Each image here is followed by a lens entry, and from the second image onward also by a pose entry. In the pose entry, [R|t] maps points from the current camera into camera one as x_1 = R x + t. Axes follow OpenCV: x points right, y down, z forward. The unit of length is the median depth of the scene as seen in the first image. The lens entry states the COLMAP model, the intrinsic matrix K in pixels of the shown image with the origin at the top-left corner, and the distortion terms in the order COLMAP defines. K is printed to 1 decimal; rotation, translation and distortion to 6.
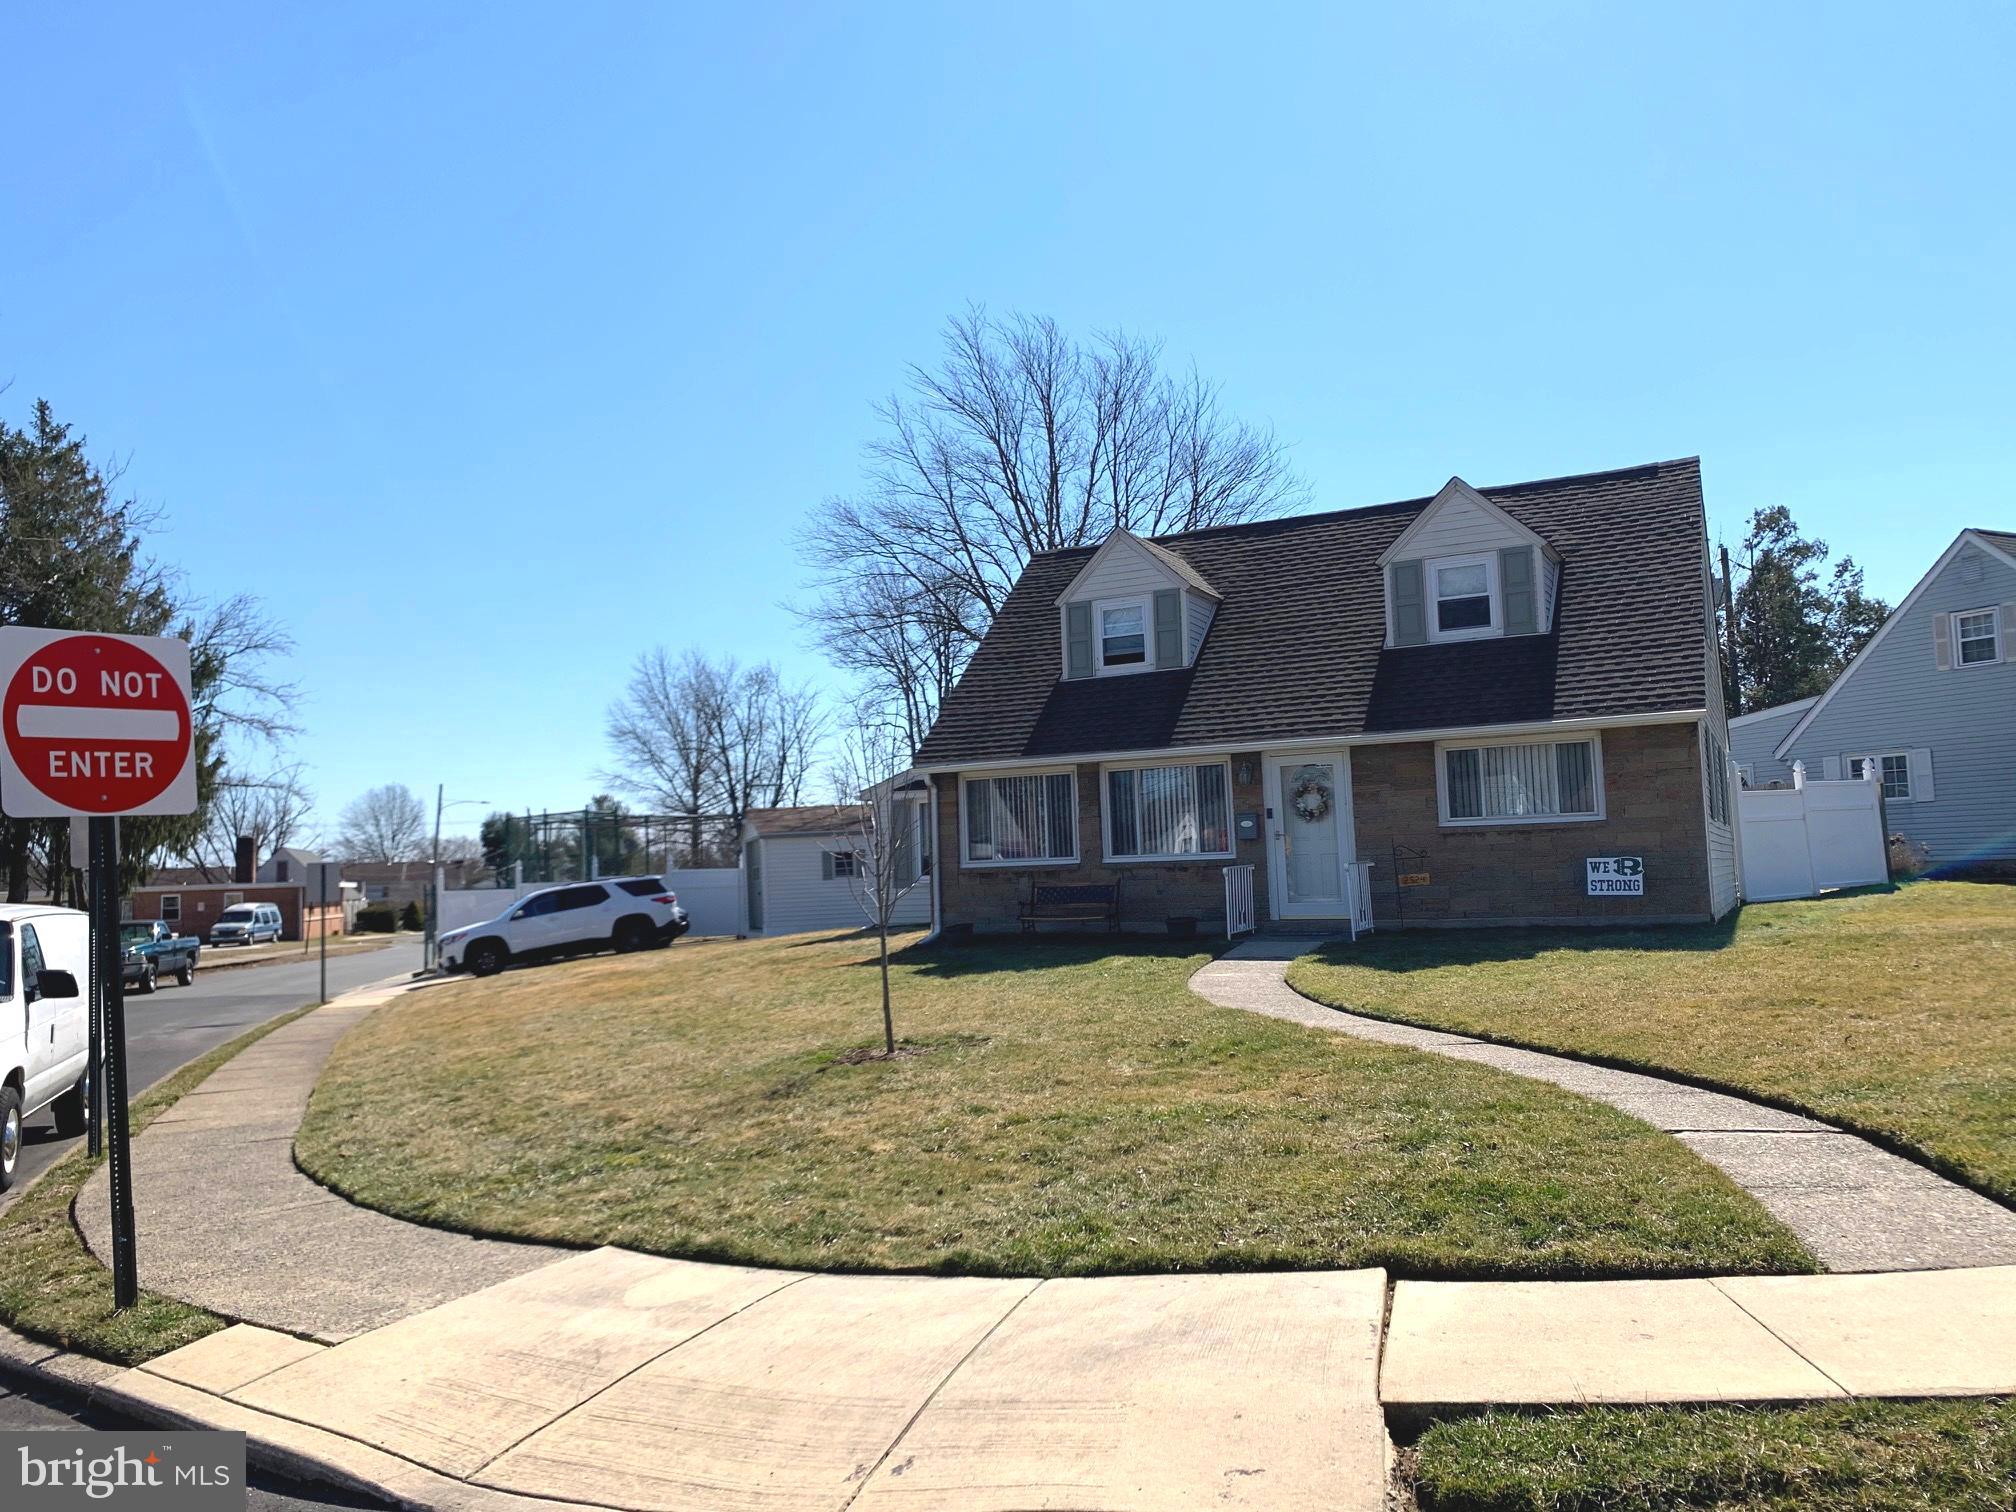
lens RADIAL K [[1600.2, 0, 978.5], [0, 1600.2, 753.4], [0, 0, 1]] dist [0.063606, -0.073391]
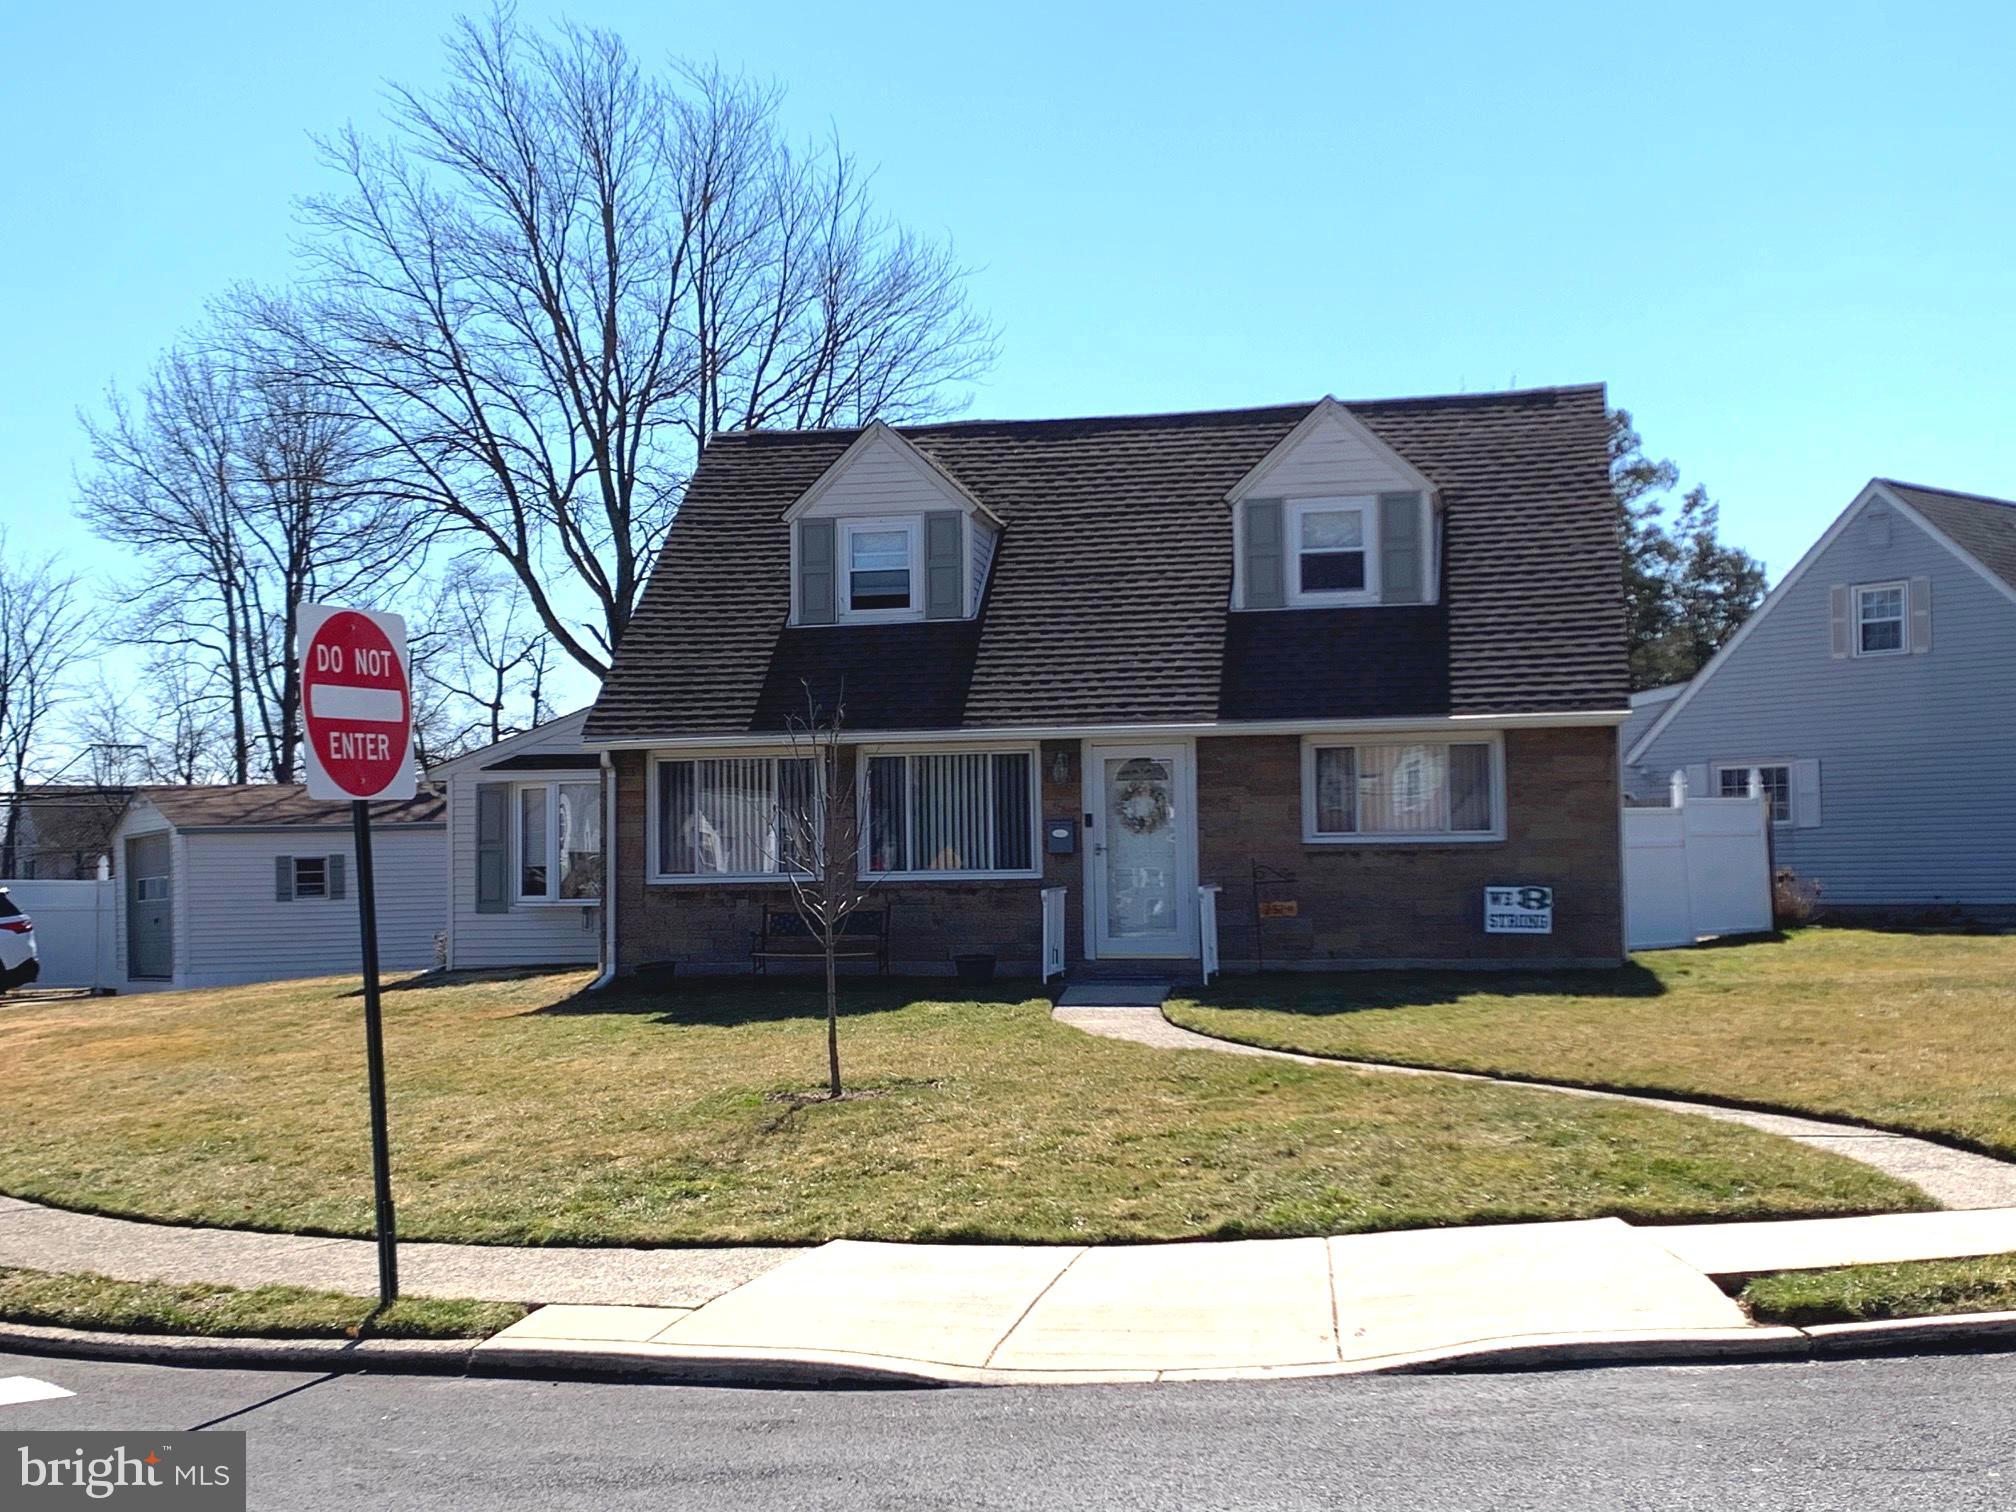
lens RADIAL K [[2696.7, 0, 1005.8], [0, 2696.7, 746.3], [0, 0, 1]] dist [0.149745, 0.000000]
pose [[0.962443, 0.036742, 0.268986, -0.183727], [-0.040769, 0.999124, 0.009397, -0.007339], [-0.268406, -0.020010, 0.963098, -0.203263]]
